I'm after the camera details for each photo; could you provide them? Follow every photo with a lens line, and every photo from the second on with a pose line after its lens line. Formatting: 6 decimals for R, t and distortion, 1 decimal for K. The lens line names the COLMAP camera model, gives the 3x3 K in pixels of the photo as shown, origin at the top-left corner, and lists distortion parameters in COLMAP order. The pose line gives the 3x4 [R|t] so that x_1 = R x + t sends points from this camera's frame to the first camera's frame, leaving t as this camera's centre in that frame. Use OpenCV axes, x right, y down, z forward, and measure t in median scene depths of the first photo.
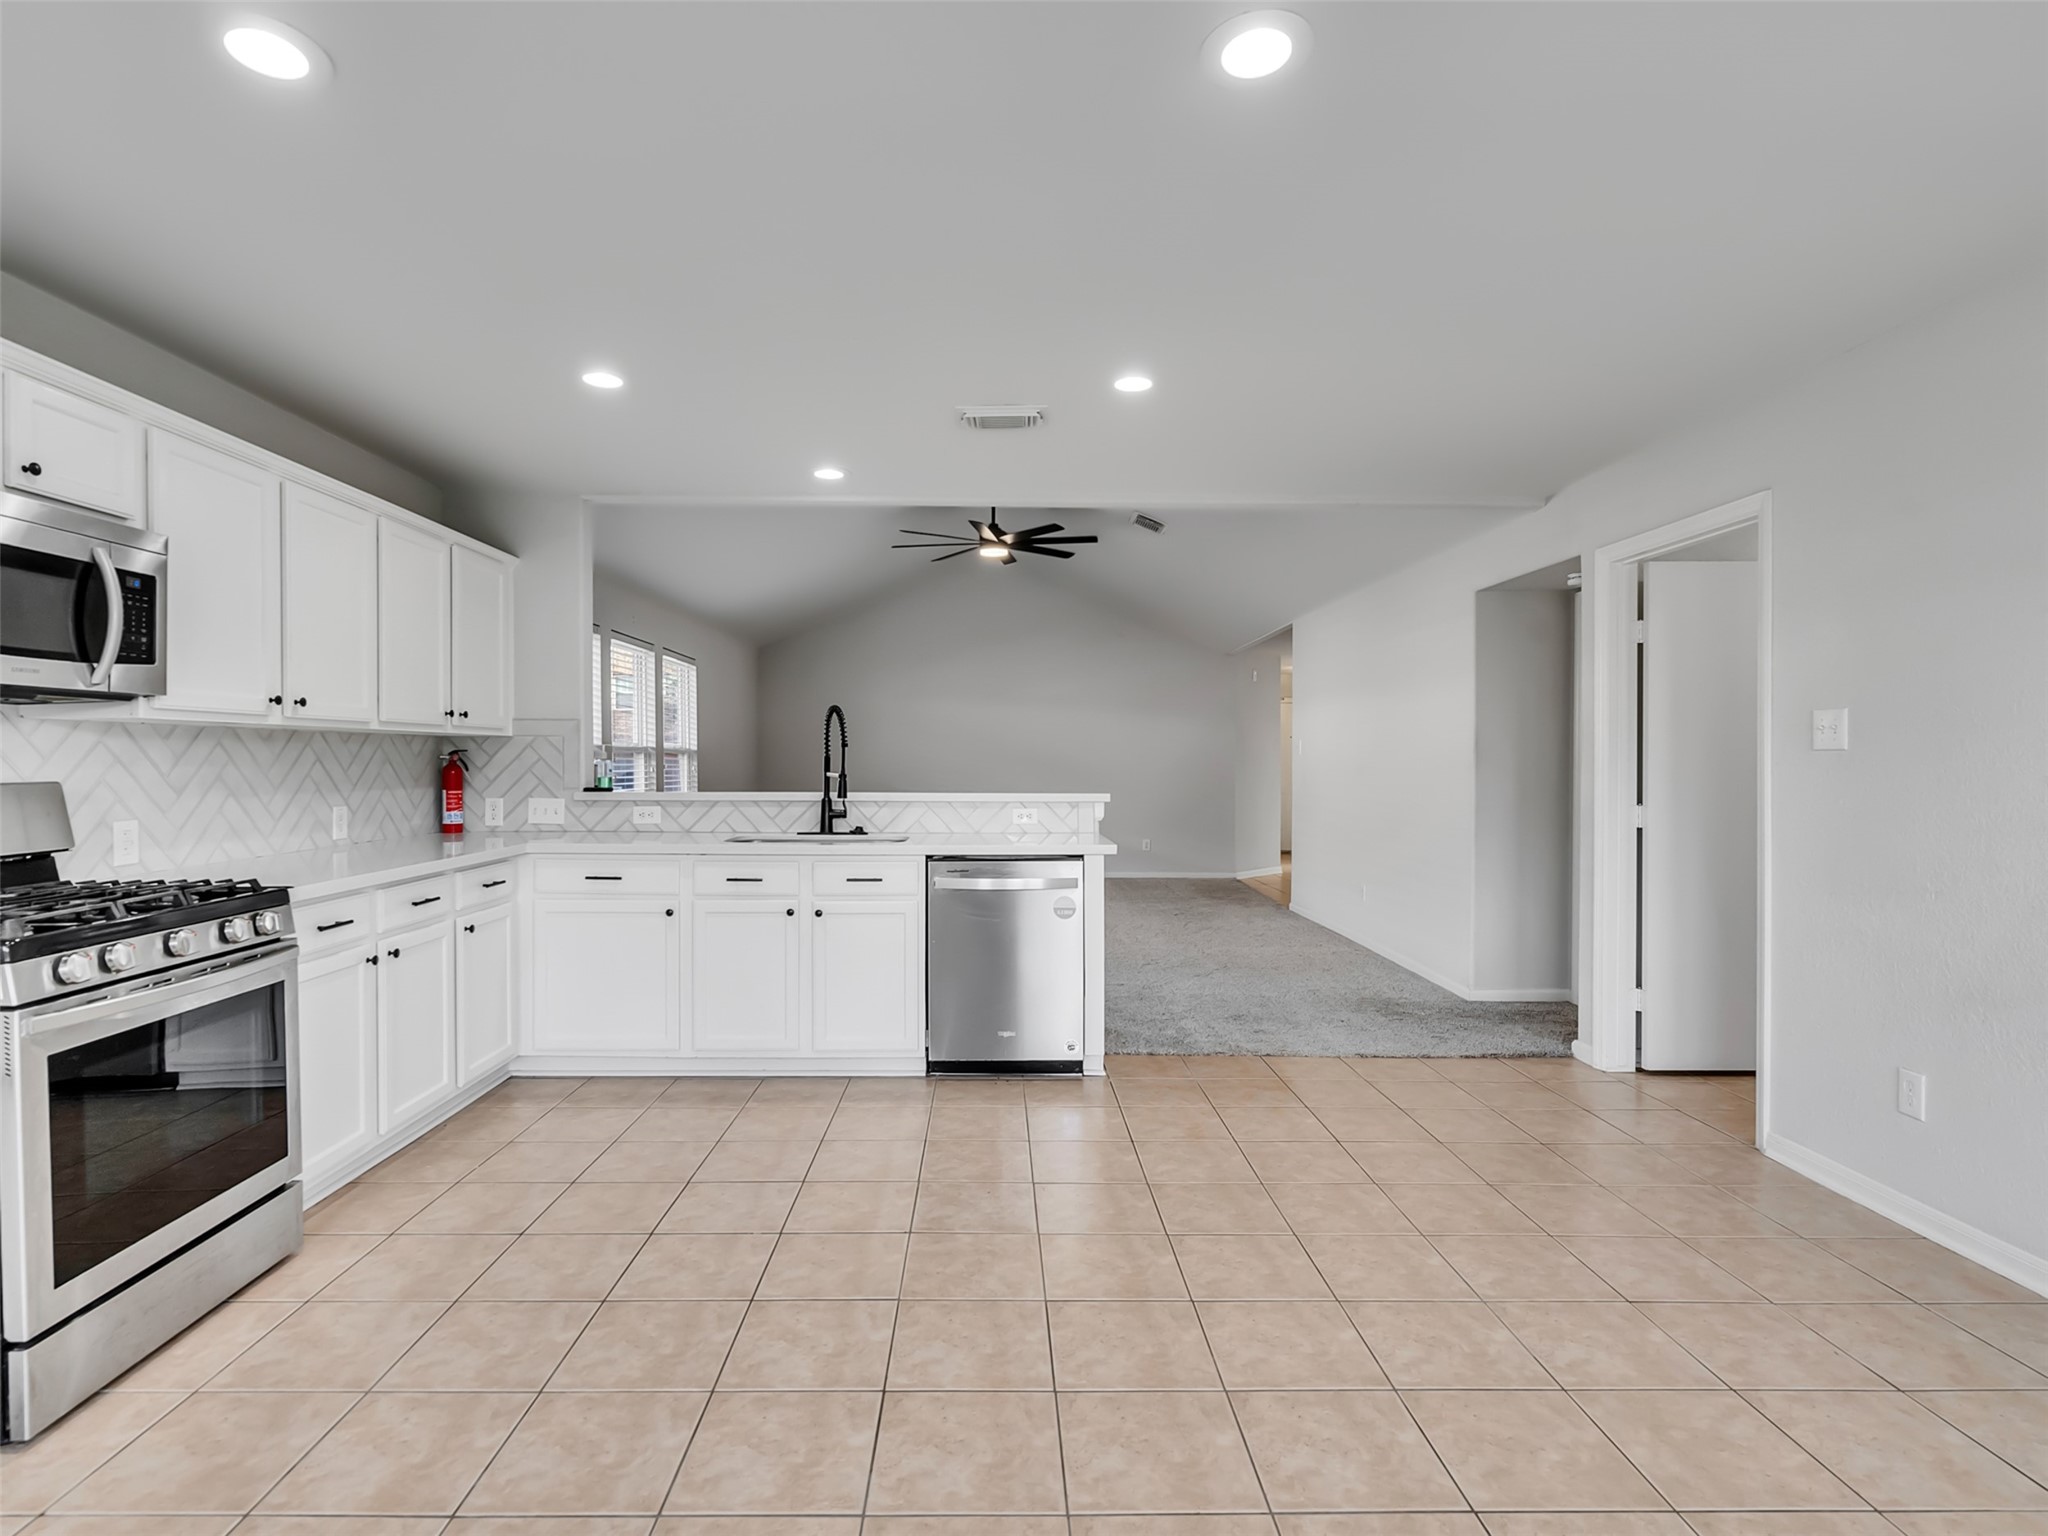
lens RADIAL K [[1044.0, 0, 999.9], [0, 1044.0, 775.3], [0, 0, 1]] dist [-0.005090, 0.001809]
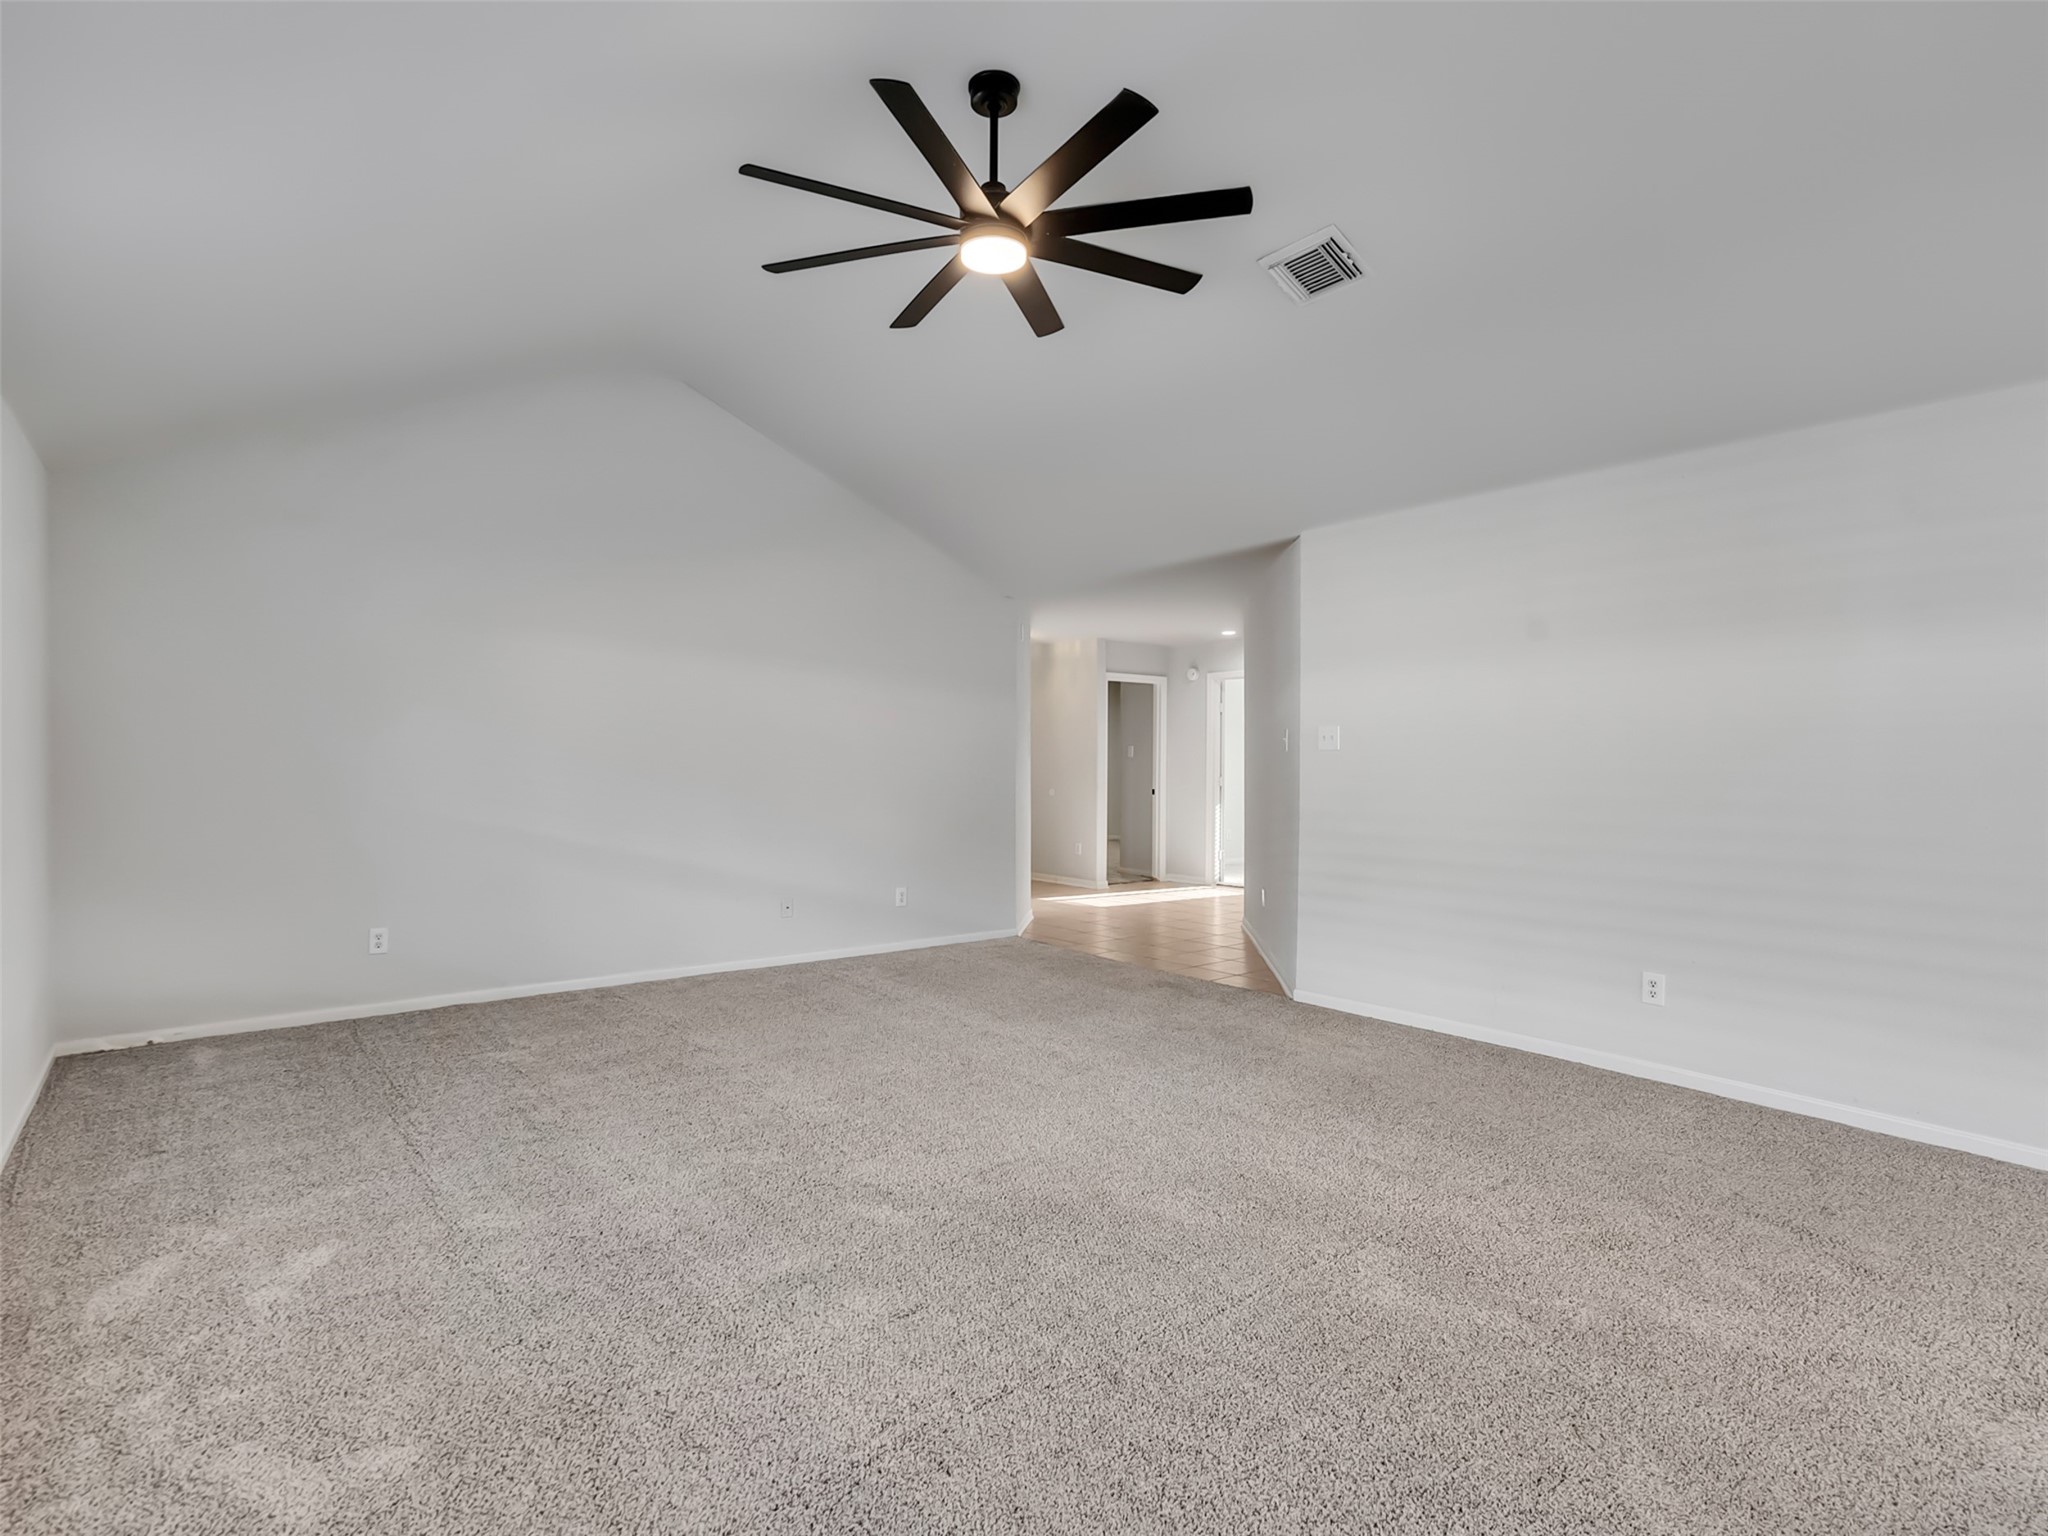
lens RADIAL K [[1044.0, 0, 1004.9], [0, 1044.0, 773.4], [0, 0, 1]] dist [-0.005090, 0.001809]
pose [[0.797903, -0.009203, 0.602716, -0.474647], [0.008383, 0.999956, 0.004171, -0.020843], [-0.602728, 0.001724, 0.797945, 1.252015]]
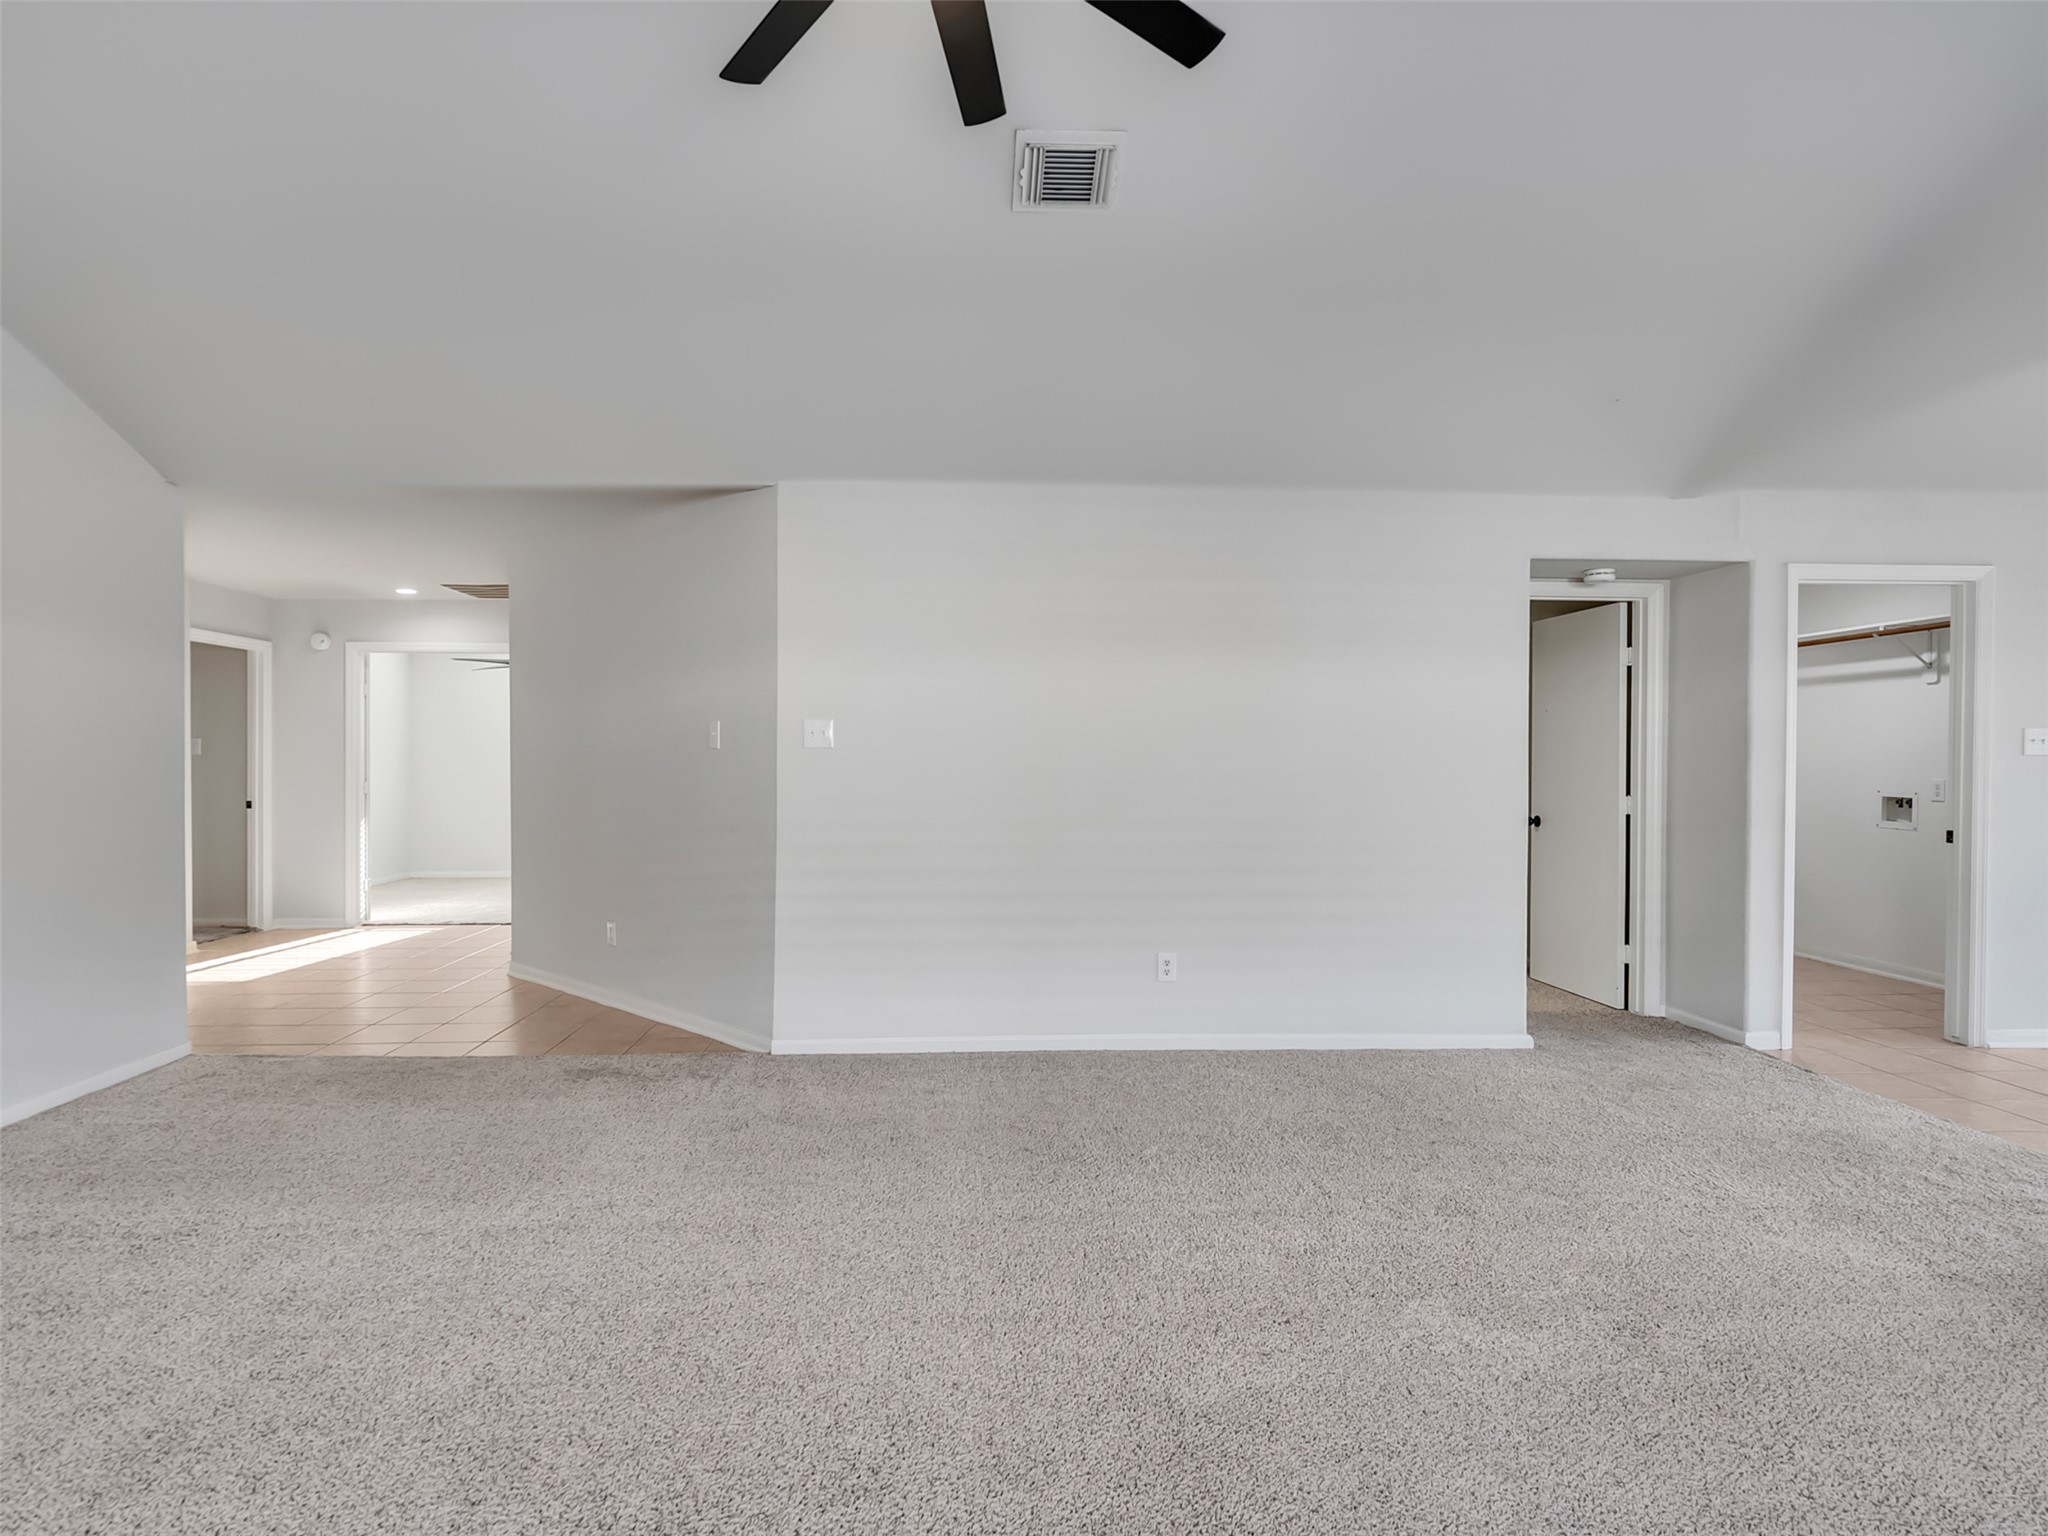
lens RADIAL K [[1044.0, 0, 1016.9], [0, 1044.0, 767.0], [0, 0, 1]] dist [-0.005090, 0.001809]
pose [[-0.033799, -0.010424, 0.999374, -0.473777], [0.011467, 0.999876, 0.010817, -0.029990], [-0.999363, 0.011825, -0.033675, 1.834201]]
